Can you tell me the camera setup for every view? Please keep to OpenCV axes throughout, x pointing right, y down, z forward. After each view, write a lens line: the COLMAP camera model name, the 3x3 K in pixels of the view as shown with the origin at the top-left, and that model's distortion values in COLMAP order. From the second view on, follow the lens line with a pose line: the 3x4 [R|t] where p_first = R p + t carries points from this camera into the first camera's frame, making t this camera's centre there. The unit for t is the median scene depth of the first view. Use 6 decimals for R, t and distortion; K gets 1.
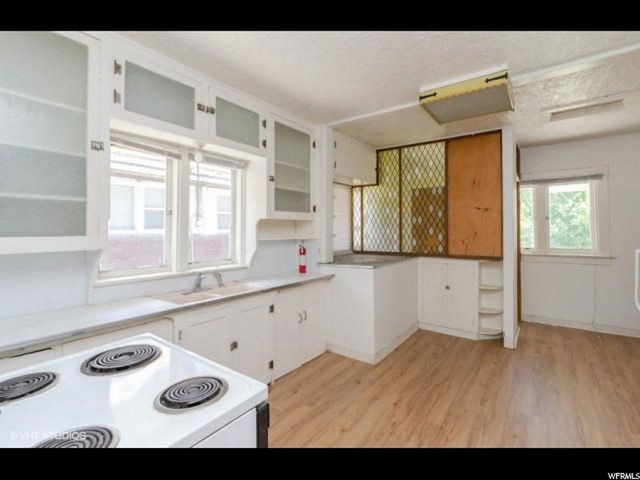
lens RADIAL K [[290.4, 0, 322.9], [0, 290.4, 231.7], [0, 0, 1]] dist [0.000451, 0.000570]
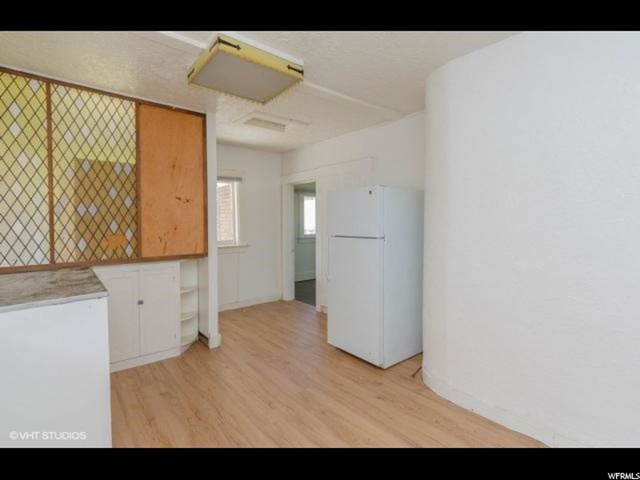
lens RADIAL K [[311.1, 0, 322.7], [0, 311.1, 231.1], [0, 0, 1]] dist [-0.001174, -0.000280]
pose [[0.227978, -0.026449, 0.973307, -0.228463], [0.013078, 0.999624, 0.024101, -0.002233], [-0.973578, 0.007235, 0.228239, 0.362101]]
